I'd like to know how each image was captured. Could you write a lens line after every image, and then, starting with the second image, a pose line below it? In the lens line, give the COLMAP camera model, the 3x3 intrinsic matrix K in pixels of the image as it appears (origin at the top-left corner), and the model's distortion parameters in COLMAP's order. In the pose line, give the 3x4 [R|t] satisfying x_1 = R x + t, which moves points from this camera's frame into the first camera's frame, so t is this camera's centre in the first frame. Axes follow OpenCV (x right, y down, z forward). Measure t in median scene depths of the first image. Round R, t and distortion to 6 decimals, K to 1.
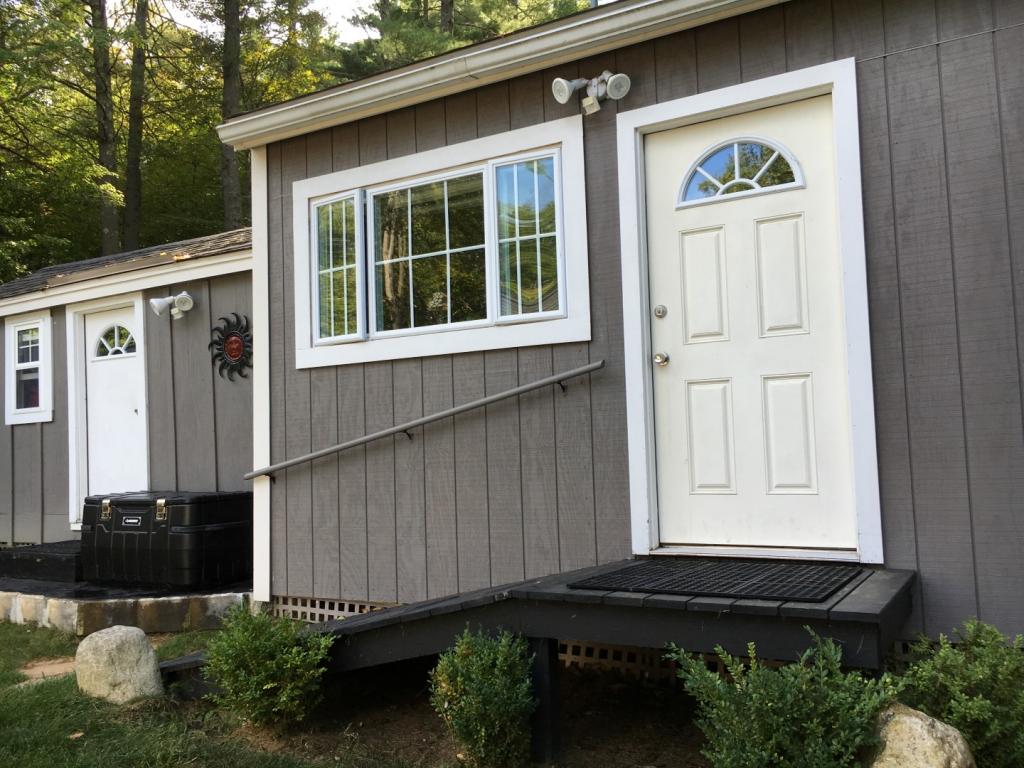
lens RADIAL K [[871.6, 0, 510.5], [0, 871.6, 387.9], [0, 0, 1]] dist [0.069867, -0.099056]
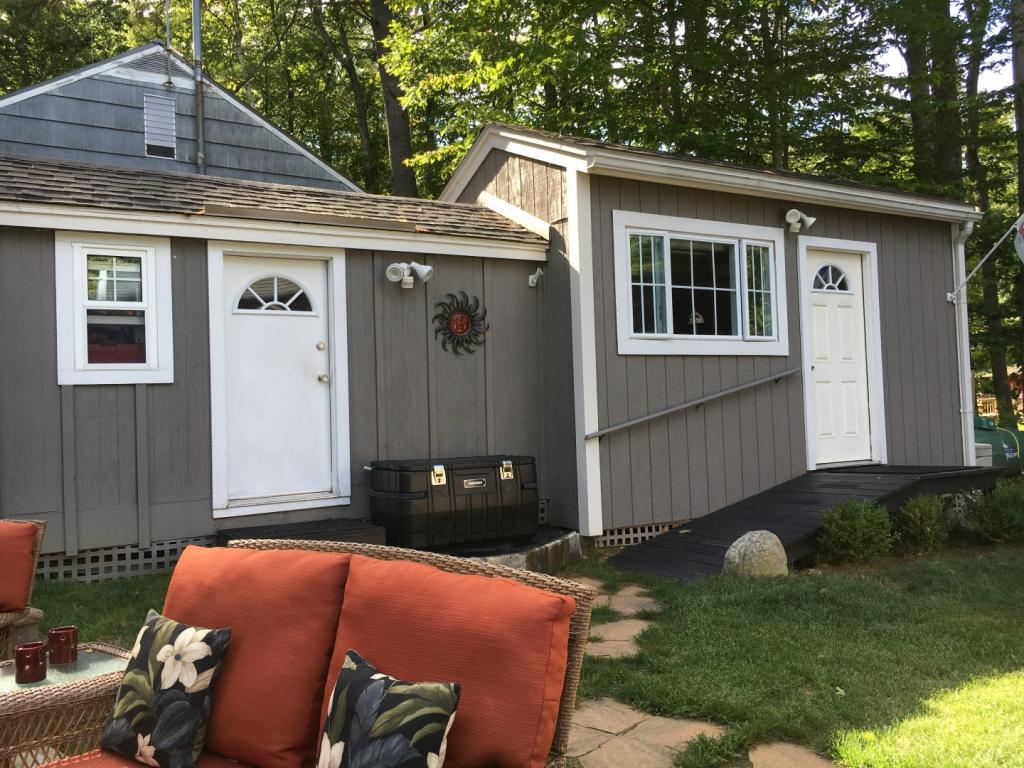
lens RADIAL K [[871.6, 0, 512.3], [0, 871.6, 387.3], [0, 0, 1]] dist [0.069867, -0.099056]
pose [[0.496950, 0.043129, 0.866707, -1.513873], [-0.043256, 0.998754, -0.024898, 0.069247], [-0.866701, -0.025117, 0.498196, 0.507537]]
